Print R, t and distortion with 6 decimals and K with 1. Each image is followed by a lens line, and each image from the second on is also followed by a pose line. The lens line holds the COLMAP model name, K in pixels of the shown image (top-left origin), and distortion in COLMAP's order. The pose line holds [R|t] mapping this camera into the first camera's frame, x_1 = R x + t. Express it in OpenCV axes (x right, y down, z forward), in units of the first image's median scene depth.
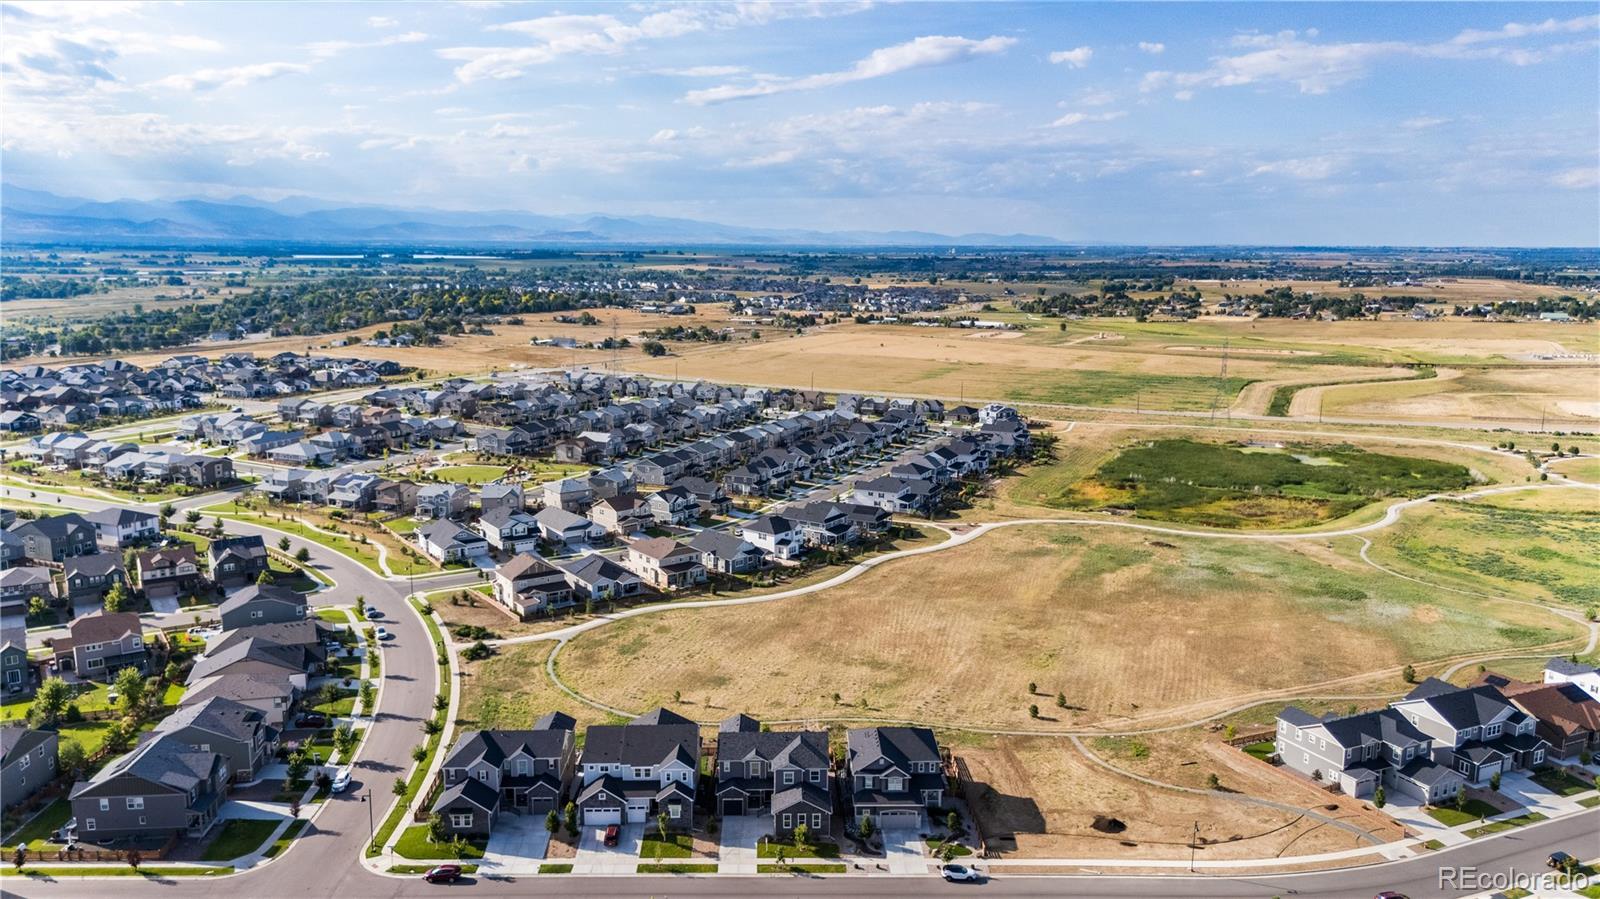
lens RADIAL K [[1178.4, 0, 802.5], [0, 1178.4, 444.5], [0, 0, 1]] dist [0.028952, -0.024649]
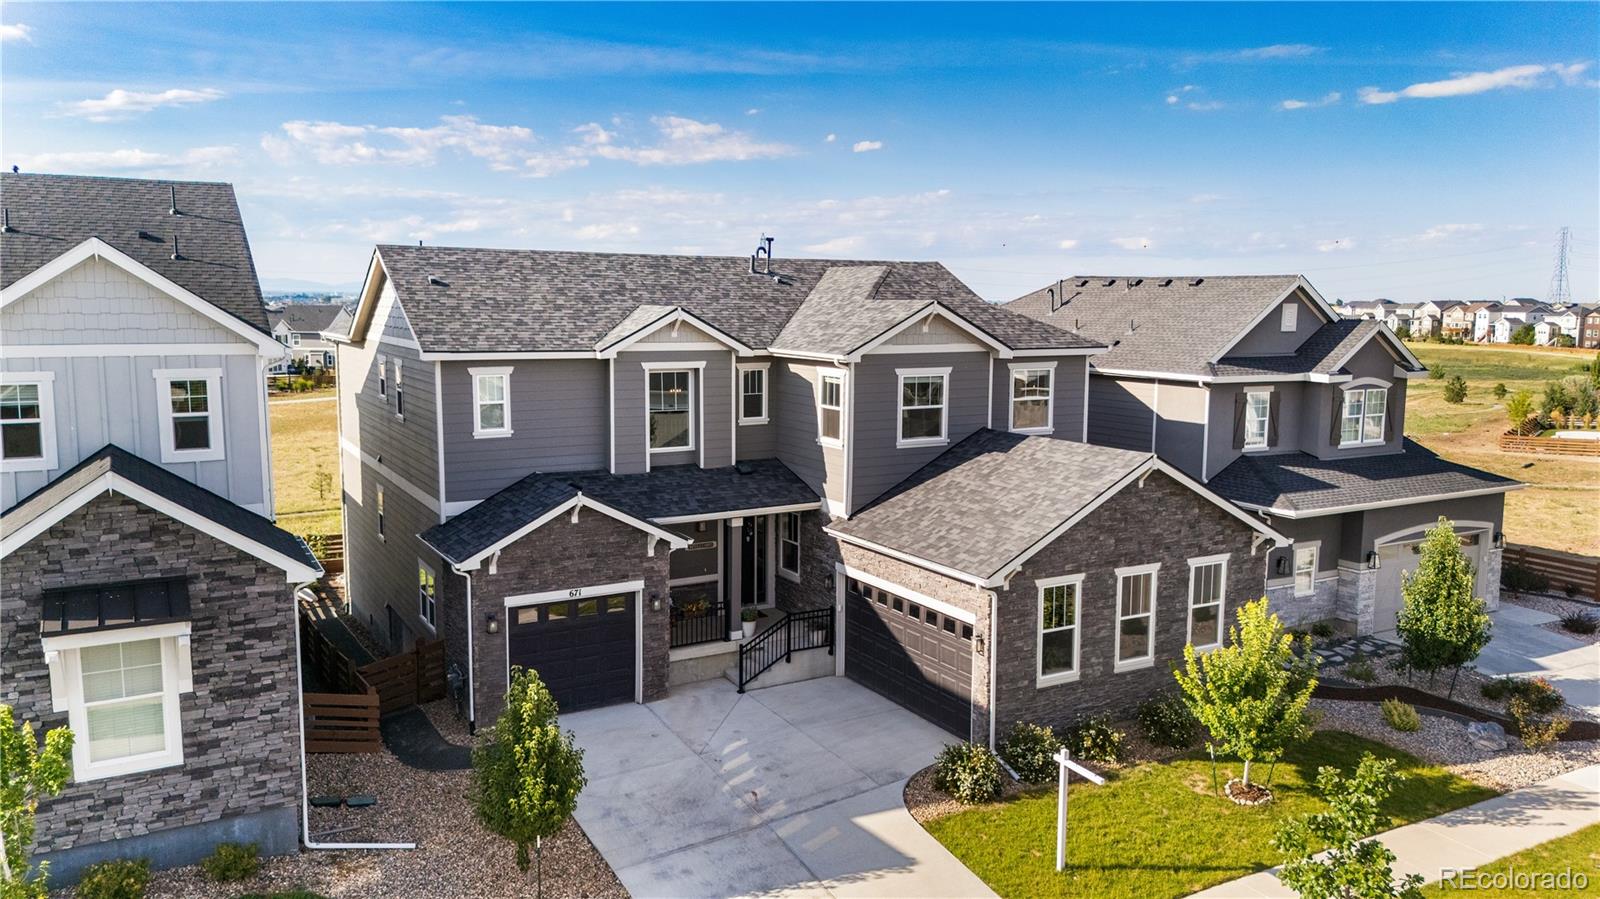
lens RADIAL K [[1178.4, 0, 810.6], [0, 1178.4, 451.9], [0, 0, 1]] dist [0.028952, -0.024649]
pose [[0.882344, -0.062354, 0.466455, -0.102655], [0.082391, 0.996342, -0.022662, 0.297830], [-0.463336, 0.058427, 0.884254, 0.886713]]
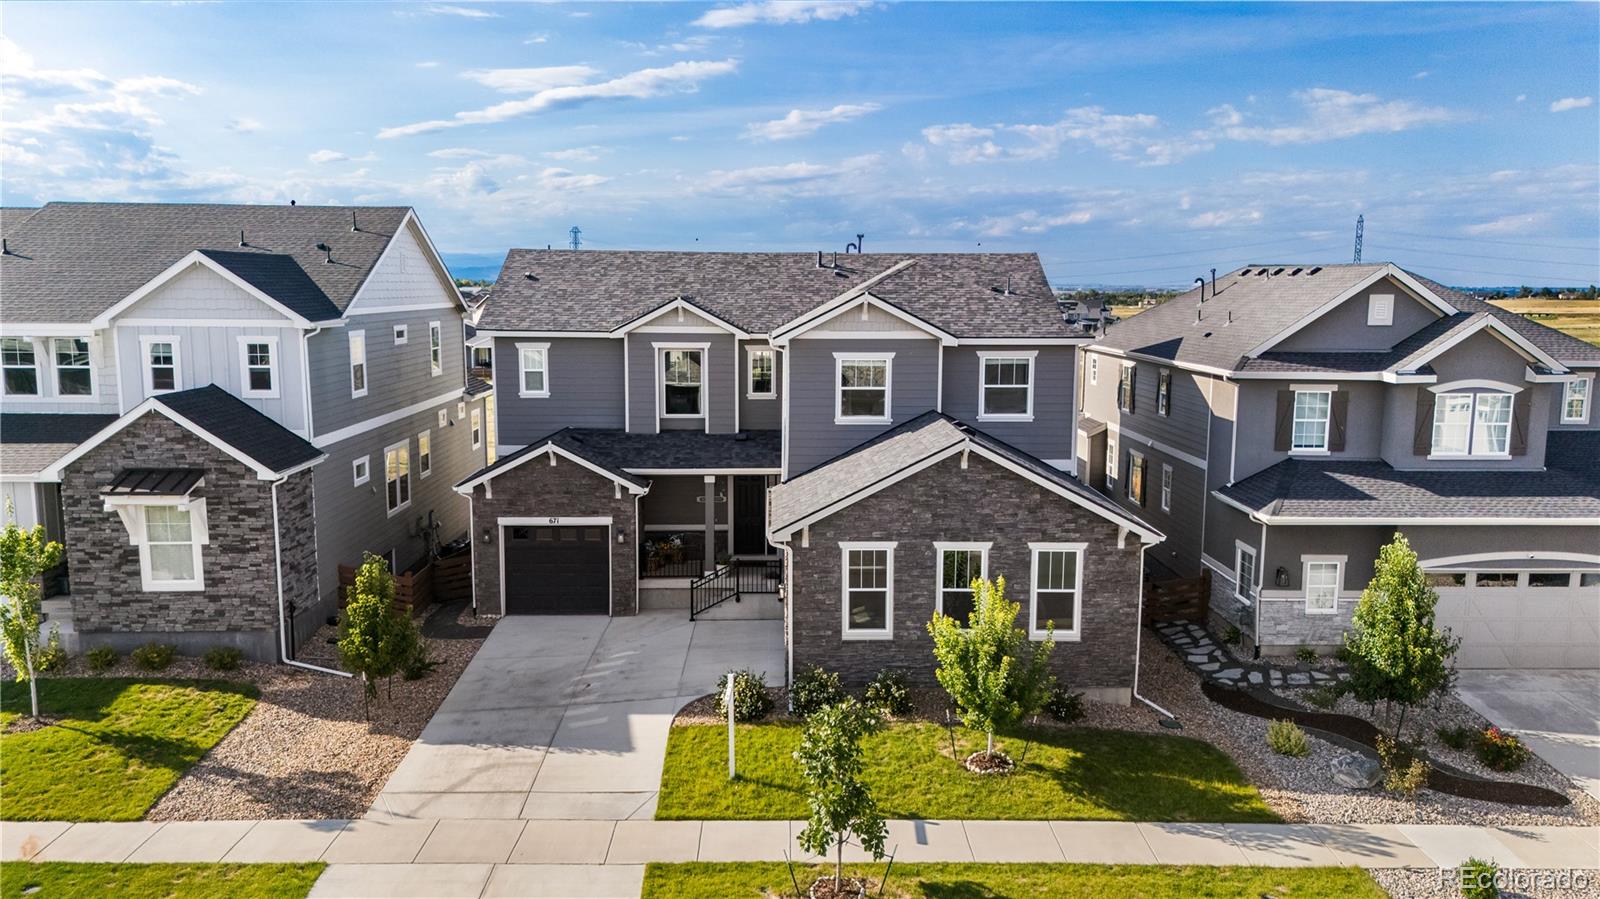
lens RADIAL K [[1178.4, 0, 807.7], [0, 1178.4, 450.6], [0, 0, 1]] dist [0.028952, -0.024649]
pose [[0.999996, -0.001926, -0.001906, -0.020335], [0.001853, 0.999283, -0.037817, 0.305624], [0.001978, 0.037813, 0.999283, 0.843679]]
